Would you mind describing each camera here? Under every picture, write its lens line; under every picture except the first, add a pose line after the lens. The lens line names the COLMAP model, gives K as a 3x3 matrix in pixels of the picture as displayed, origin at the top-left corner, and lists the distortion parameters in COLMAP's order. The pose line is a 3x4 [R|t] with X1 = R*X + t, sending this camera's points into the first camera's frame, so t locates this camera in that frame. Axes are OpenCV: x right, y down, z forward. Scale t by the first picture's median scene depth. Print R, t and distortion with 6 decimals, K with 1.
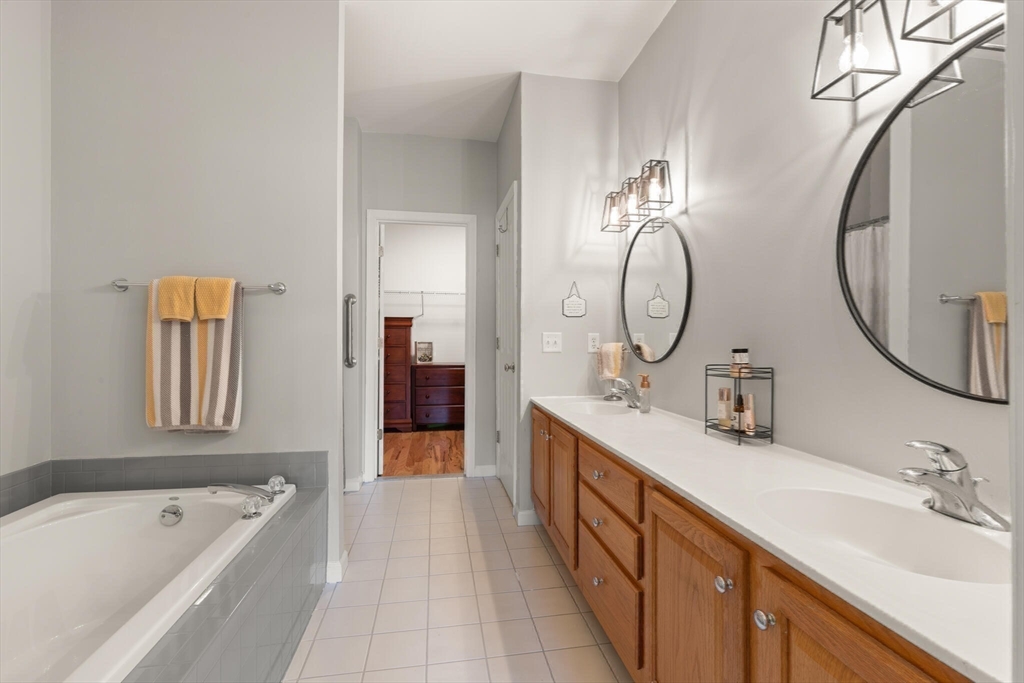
lens RADIAL K [[469.4, 0, 513.9], [0, 469.4, 338.9], [0, 0, 1]] dist [0.004717, -0.000675]
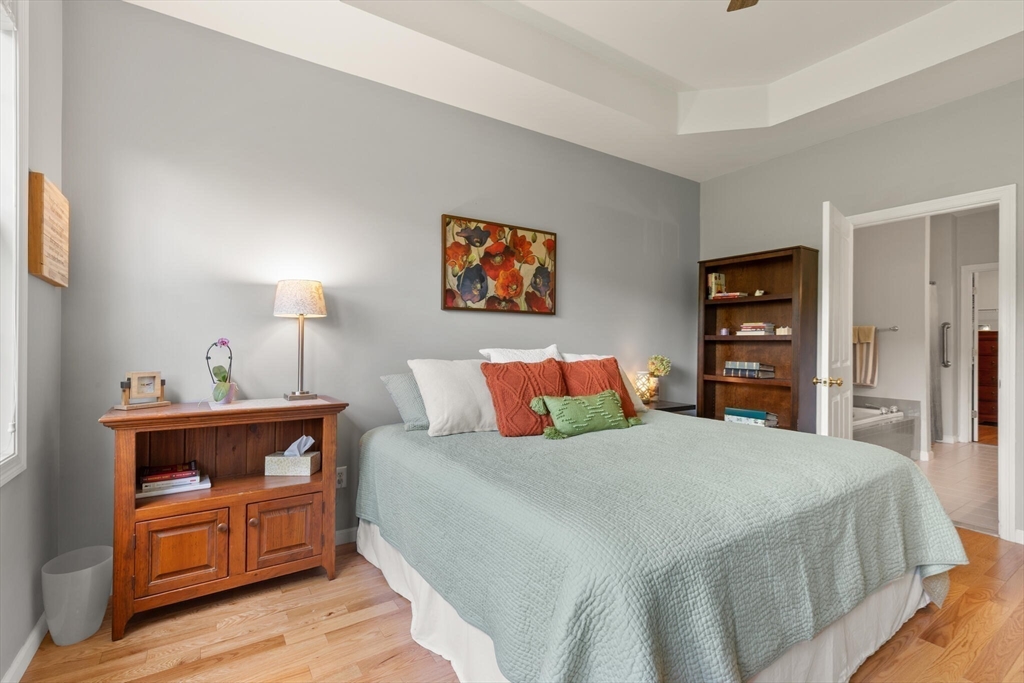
lens RADIAL K [[469.4, 0, 514.9], [0, 469.4, 343.7], [0, 0, 1]] dist [0.004717, -0.000675]
pose [[0.409769, -0.005576, -0.912172, 0.856414], [0.000246, 0.999982, -0.006003, -0.019620], [0.912189, 0.002235, 0.409763, -1.675585]]
